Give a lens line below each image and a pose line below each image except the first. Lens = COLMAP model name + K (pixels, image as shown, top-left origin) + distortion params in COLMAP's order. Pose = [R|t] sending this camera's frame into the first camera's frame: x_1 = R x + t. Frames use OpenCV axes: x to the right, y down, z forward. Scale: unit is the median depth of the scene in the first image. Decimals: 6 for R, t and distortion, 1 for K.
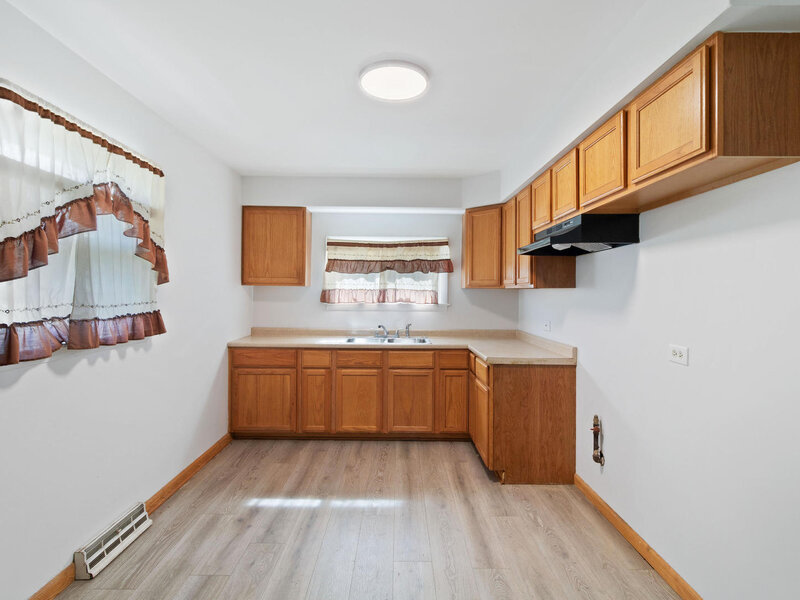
lens RADIAL K [[410.9, 0, 399.6], [0, 410.9, 296.7], [0, 0, 1]] dist [0.001035, 0.001909]
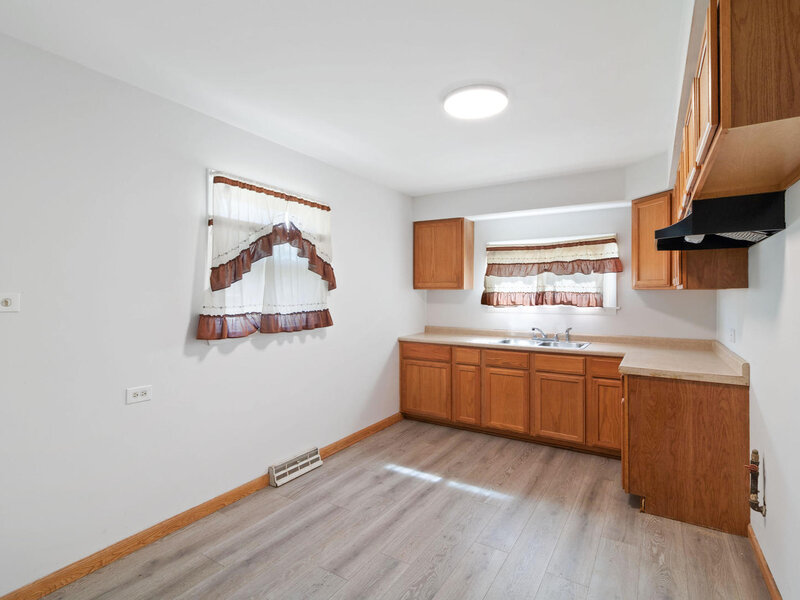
lens RADIAL K [[410.9, 0, 405.3], [0, 410.9, 298.5], [0, 0, 1]] dist [0.001035, 0.001909]
pose [[0.849982, -0.000621, -0.526812, 0.288961], [-0.000422, 0.999998, -0.001860, 0.000204], [0.526812, 0.001803, 0.849980, -0.018238]]
